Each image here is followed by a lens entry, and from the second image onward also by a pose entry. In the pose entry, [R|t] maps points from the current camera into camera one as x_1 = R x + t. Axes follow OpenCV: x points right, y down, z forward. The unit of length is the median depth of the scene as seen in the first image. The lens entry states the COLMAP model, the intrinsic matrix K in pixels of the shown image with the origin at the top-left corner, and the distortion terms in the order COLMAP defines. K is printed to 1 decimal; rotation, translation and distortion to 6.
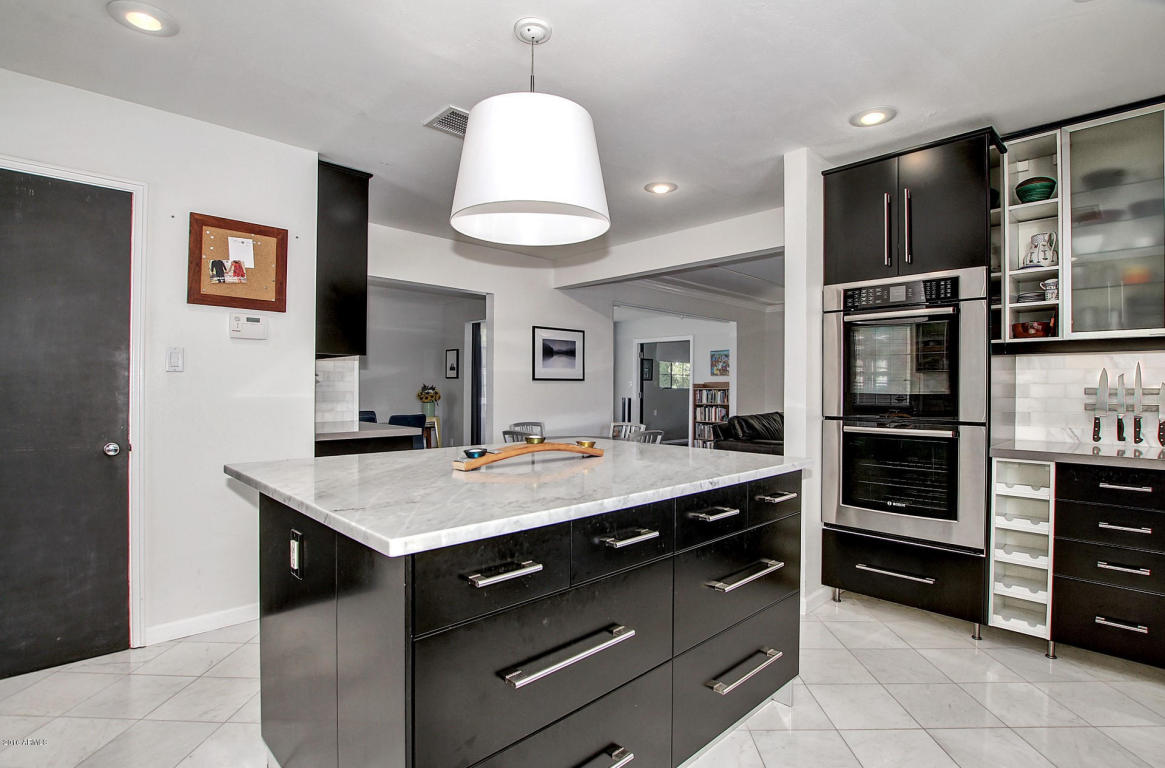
lens RADIAL K [[588.4, 0, 590.9], [0, 588.4, 378.7], [0, 0, 1]] dist [-0.016159, -0.000159]
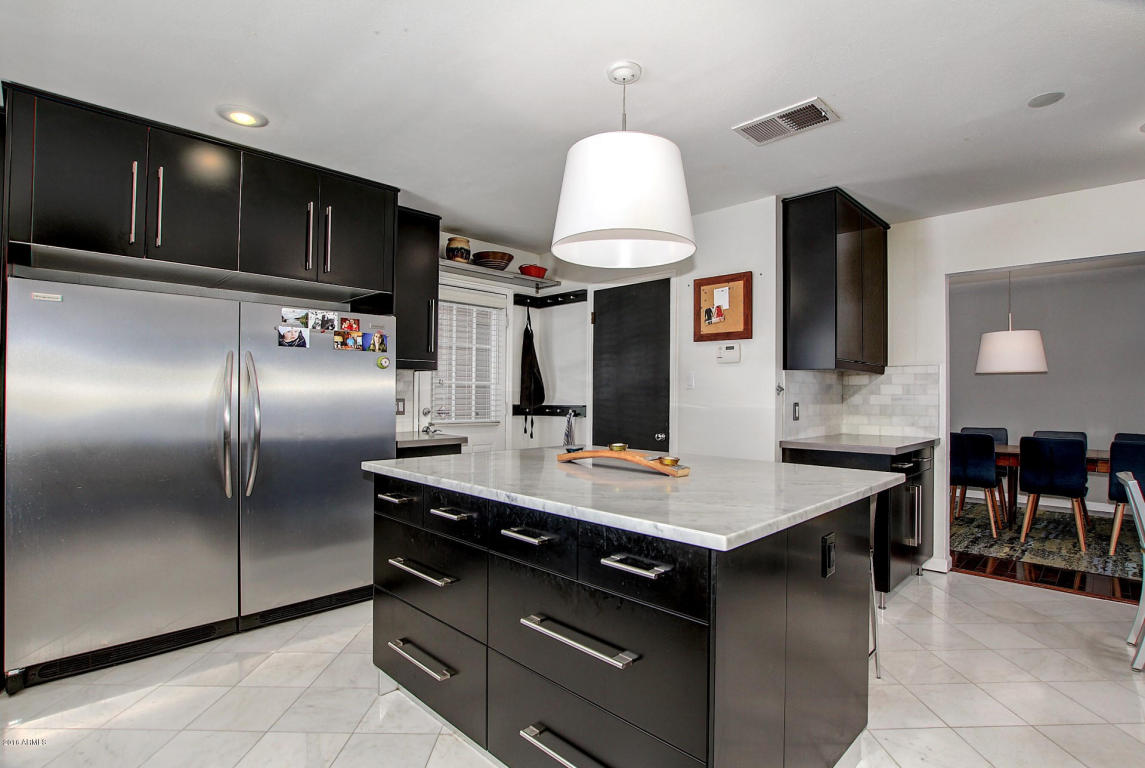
lens RADIAL K [[549.9, 0, 578.4], [0, 549.9, 390.7], [0, 0, 1]] dist [0.004001, 0.001075]
pose [[0.007804, -0.010864, -0.999911, 0.682191], [0.004560, 0.999931, -0.010829, 0.008069], [0.999959, -0.004475, 0.007853, 0.678433]]
